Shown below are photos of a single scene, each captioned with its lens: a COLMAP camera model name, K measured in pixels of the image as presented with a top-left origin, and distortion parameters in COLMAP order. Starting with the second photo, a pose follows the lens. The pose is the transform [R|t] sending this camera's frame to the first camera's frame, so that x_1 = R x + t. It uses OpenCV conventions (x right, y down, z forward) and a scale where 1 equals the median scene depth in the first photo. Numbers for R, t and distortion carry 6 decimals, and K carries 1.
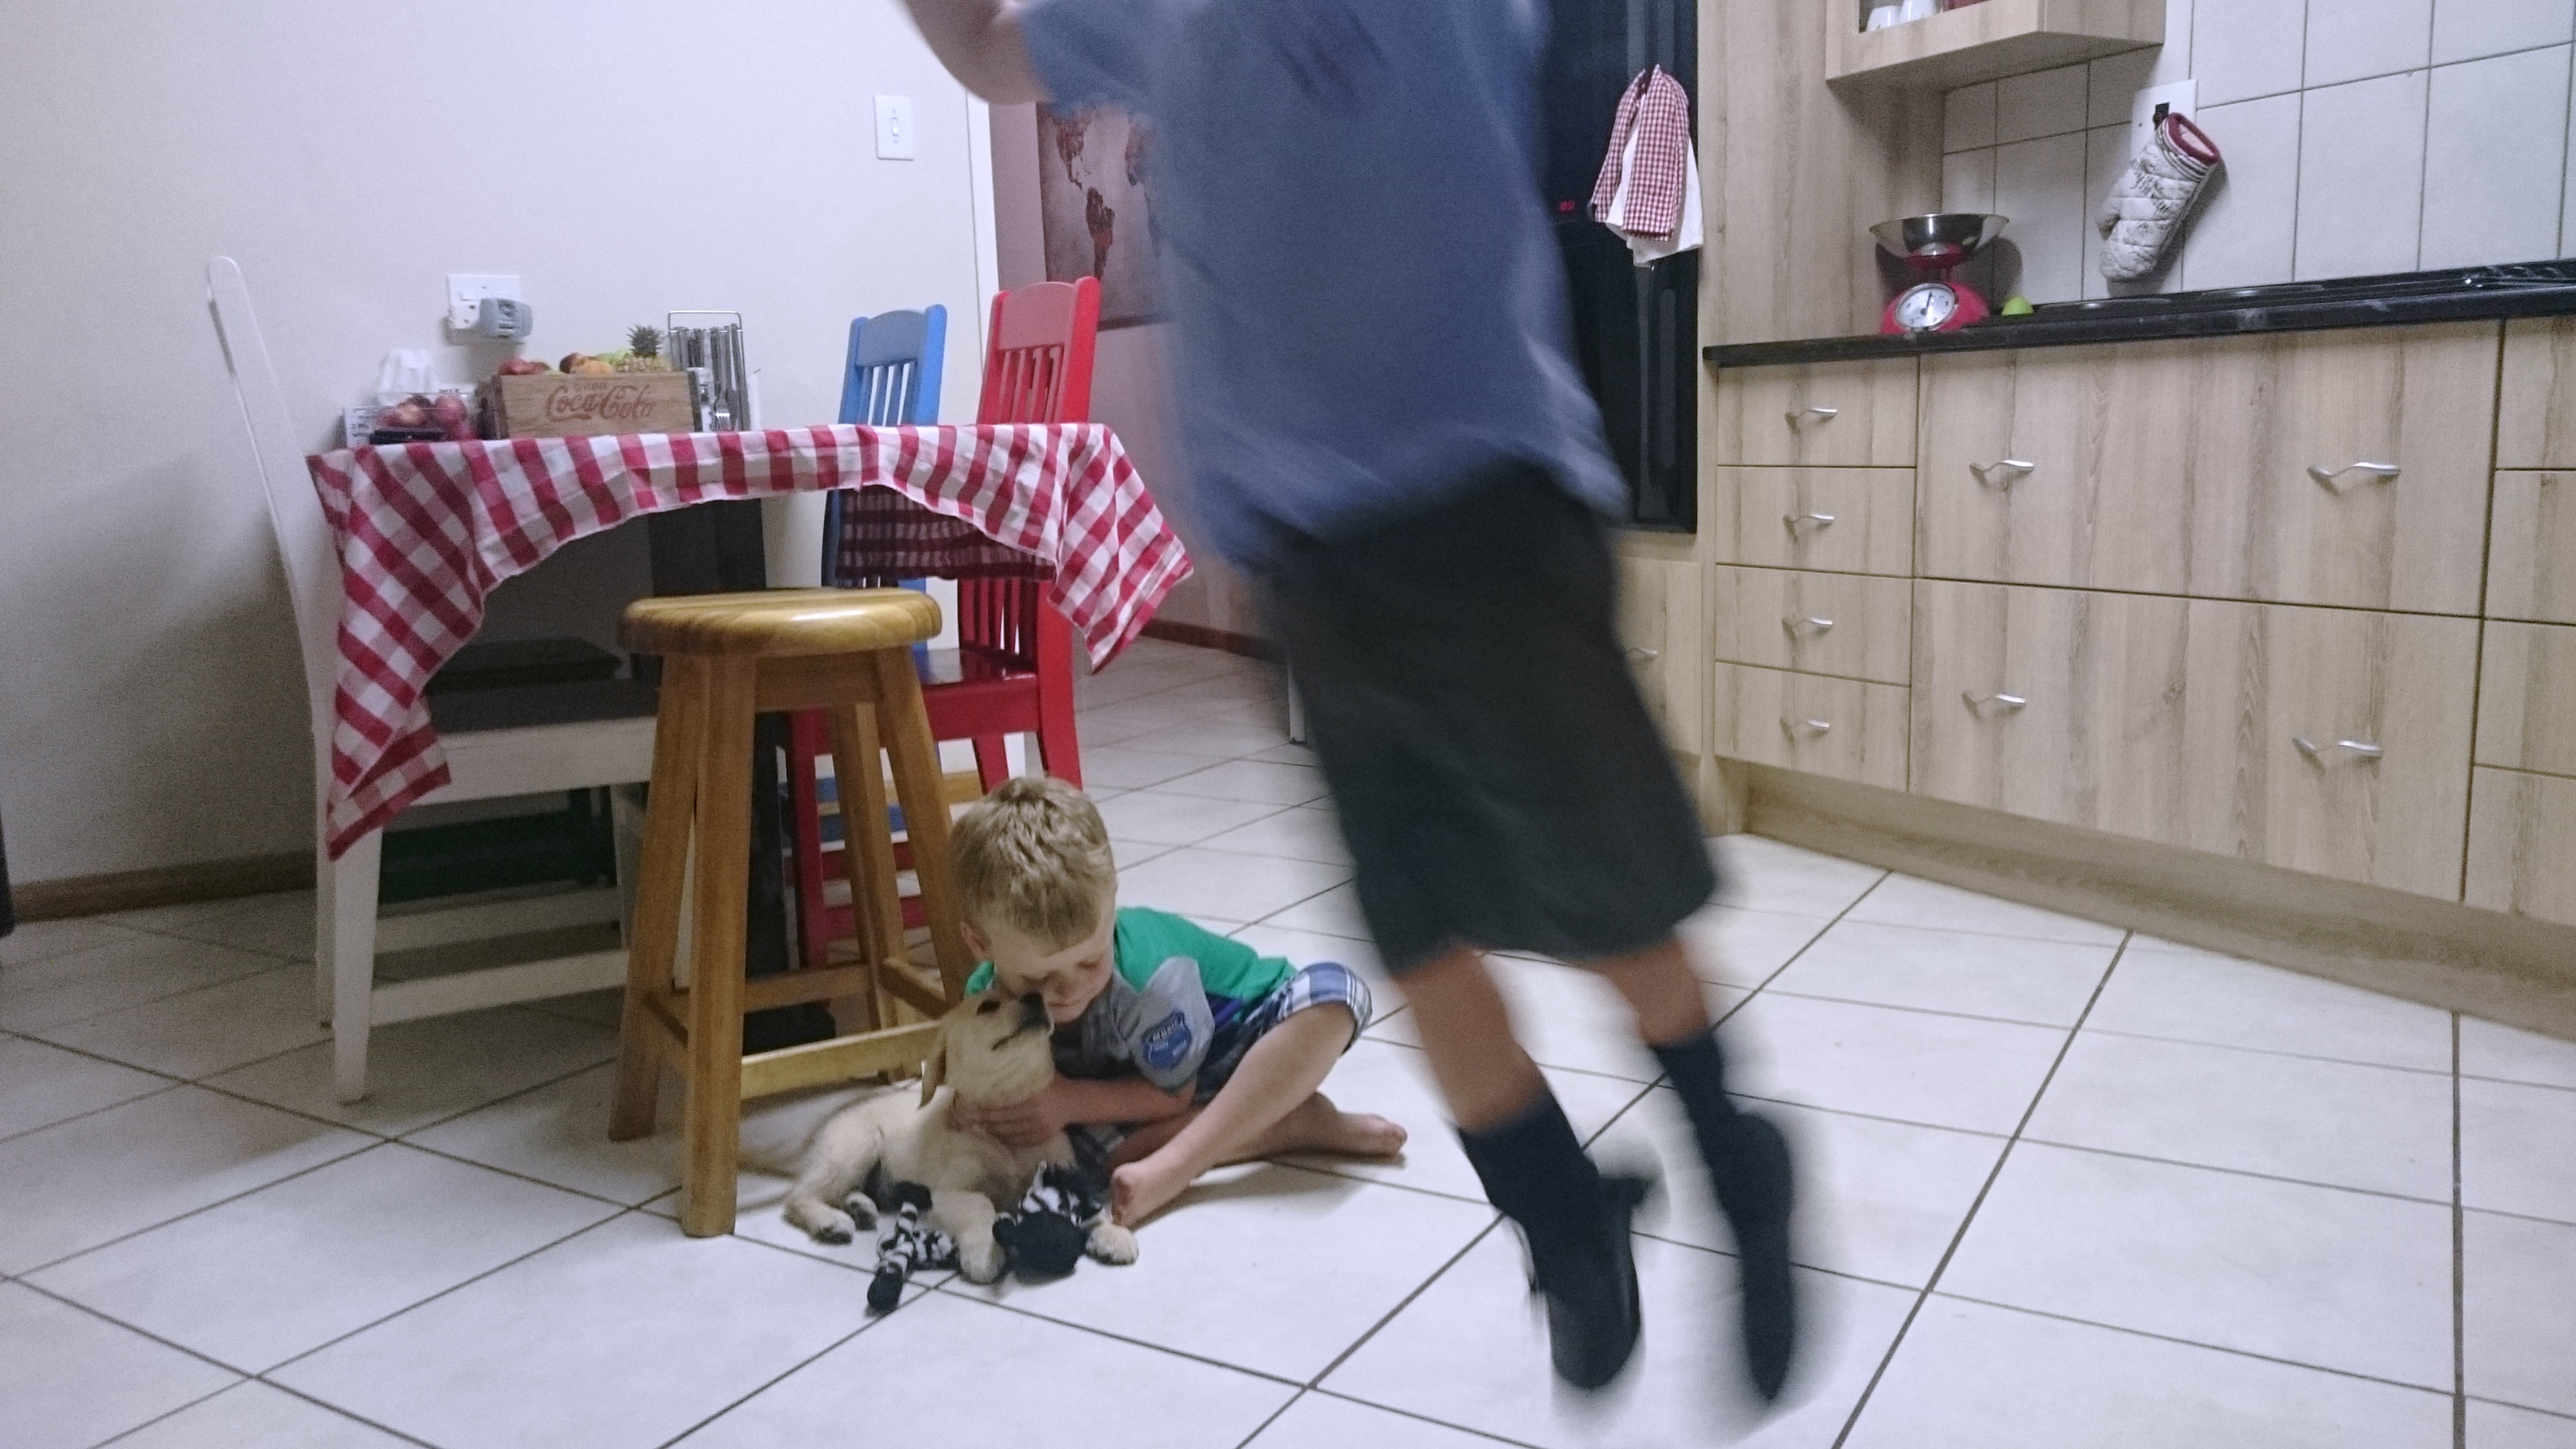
lens RADIAL K [[1924.0, 0, 1345.9], [0, 1924.0, 713.4], [0, 0, 1]] dist [0.006199, -0.012306]
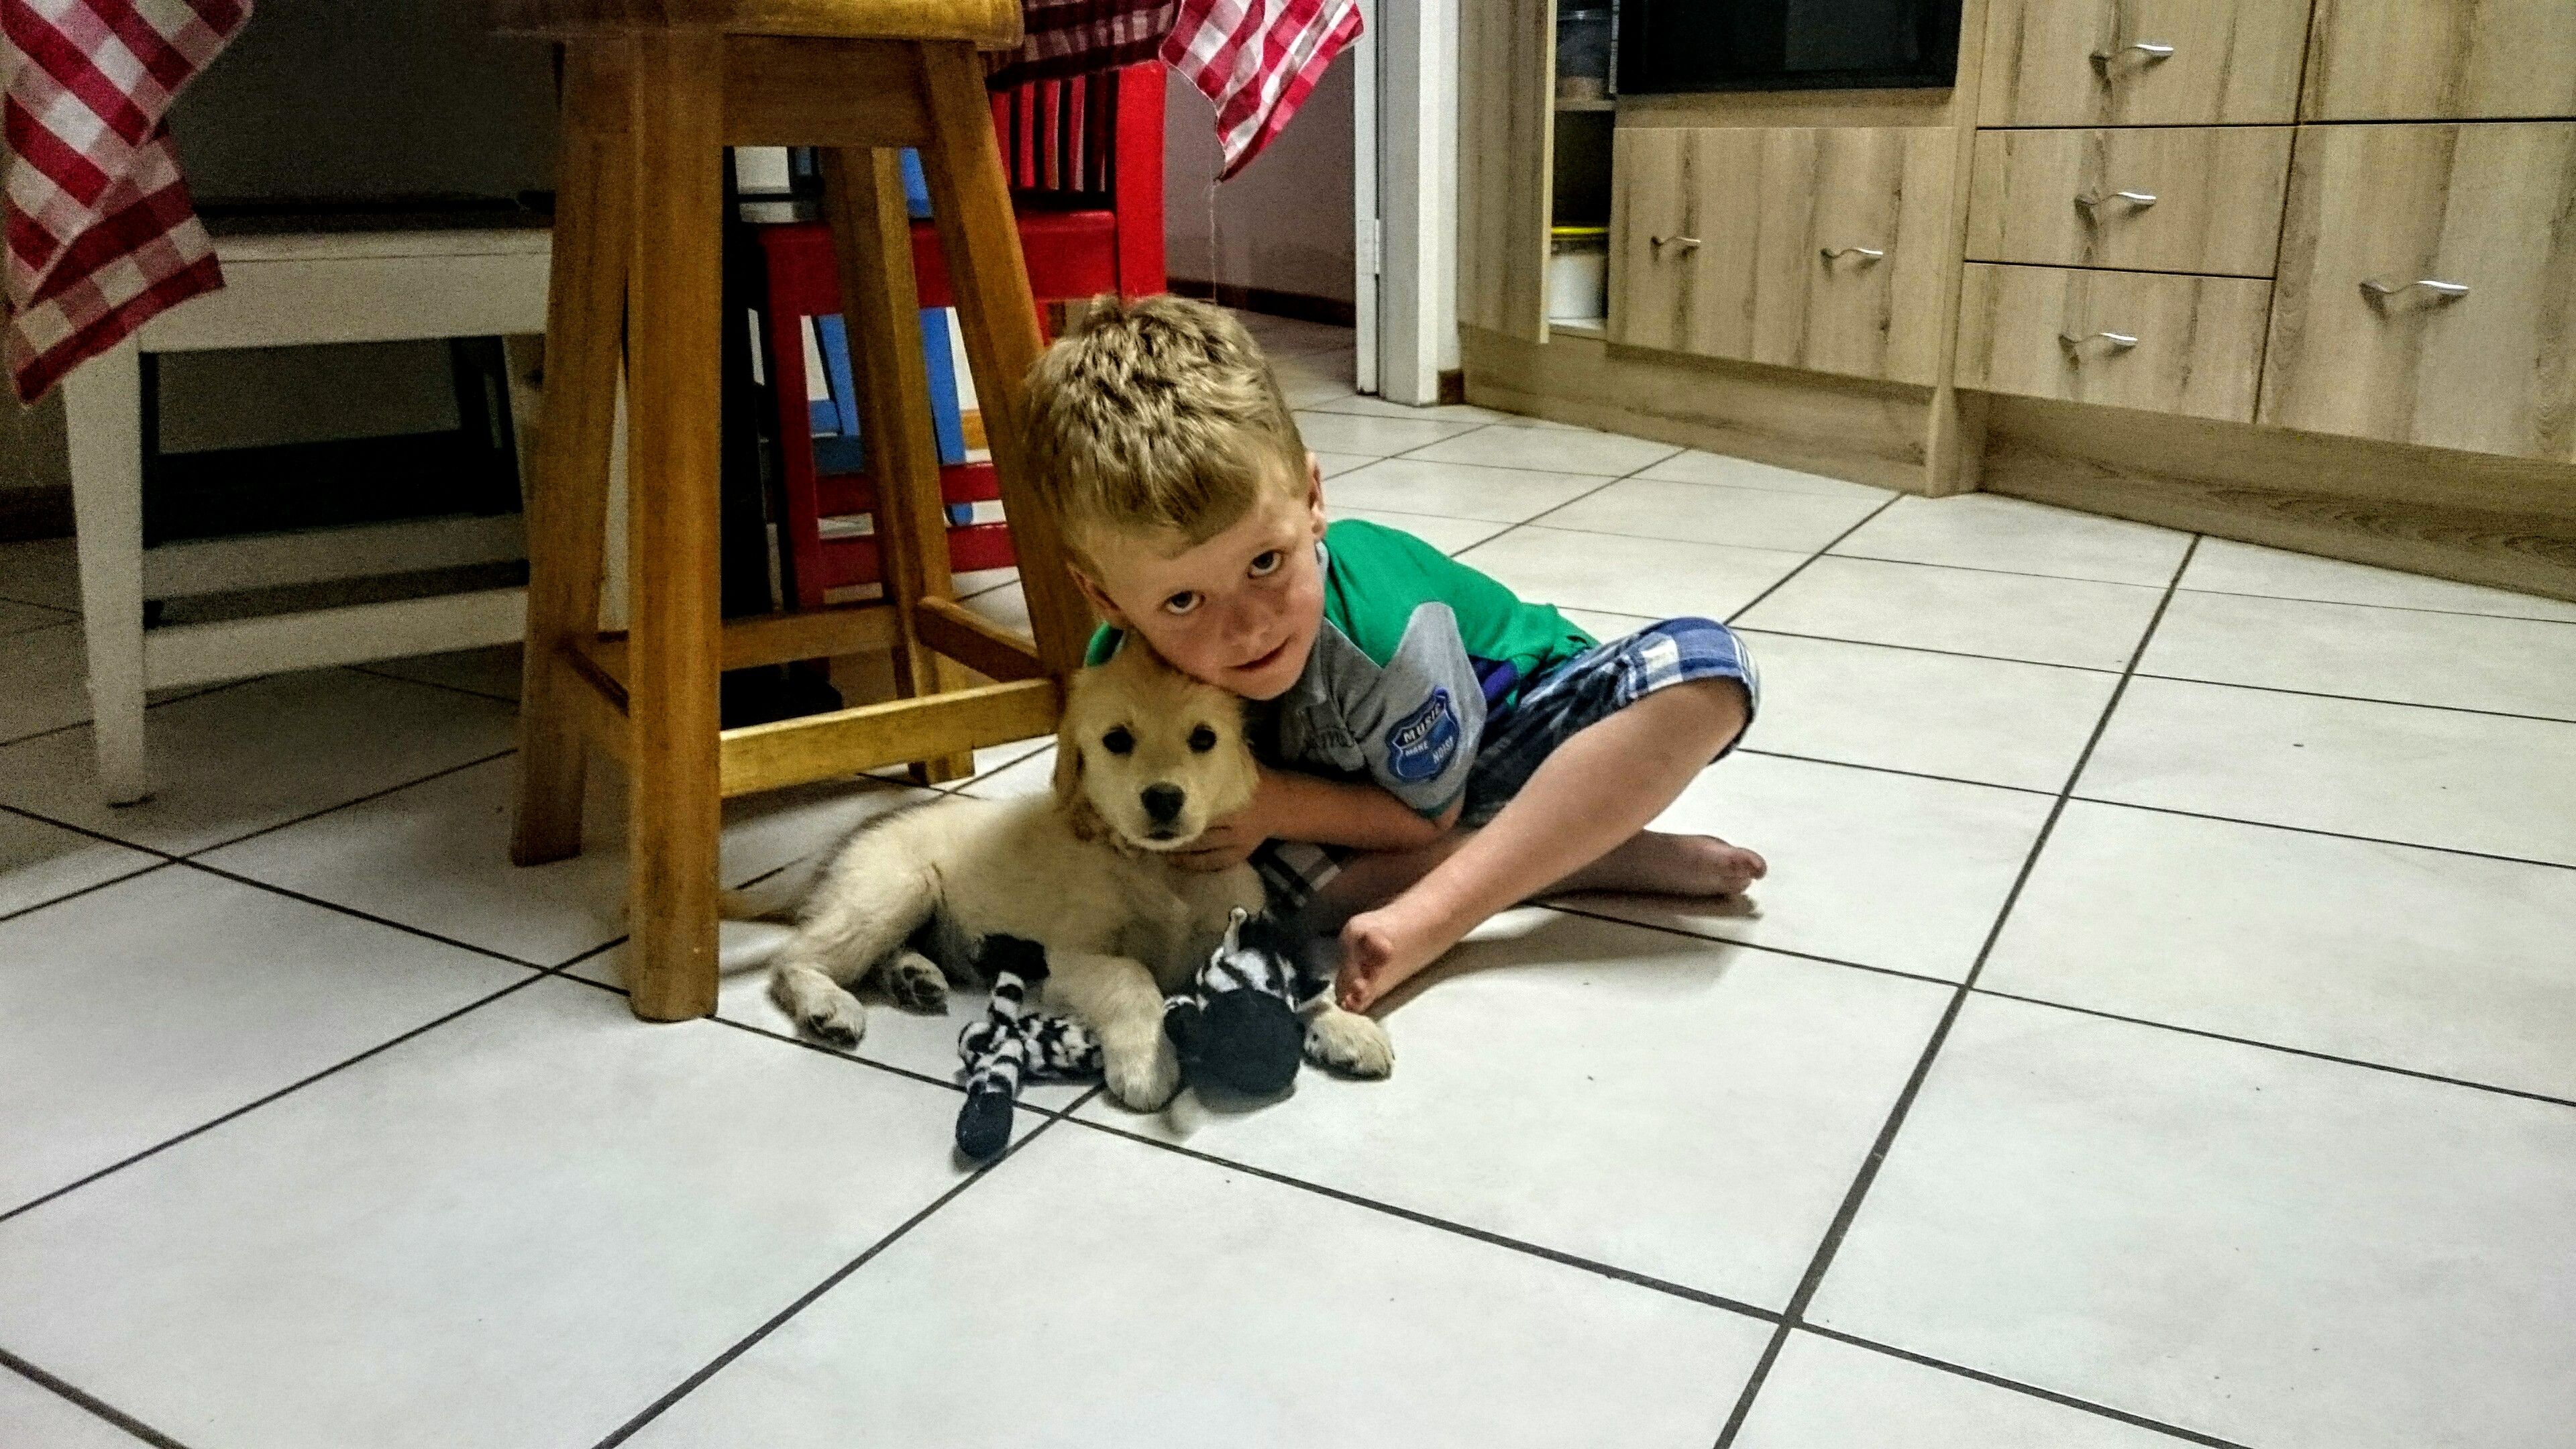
lens RADIAL K [[1924.0, 0, 1290.9], [0, 1924.0, 714.2], [0, 0, 1]] dist [0.006199, -0.012306]
pose [[0.999916, 0.011188, 0.006587, -0.116651], [-0.011983, 0.990550, 0.136624, 0.074551], [-0.004996, -0.136692, 0.990601, 0.338397]]
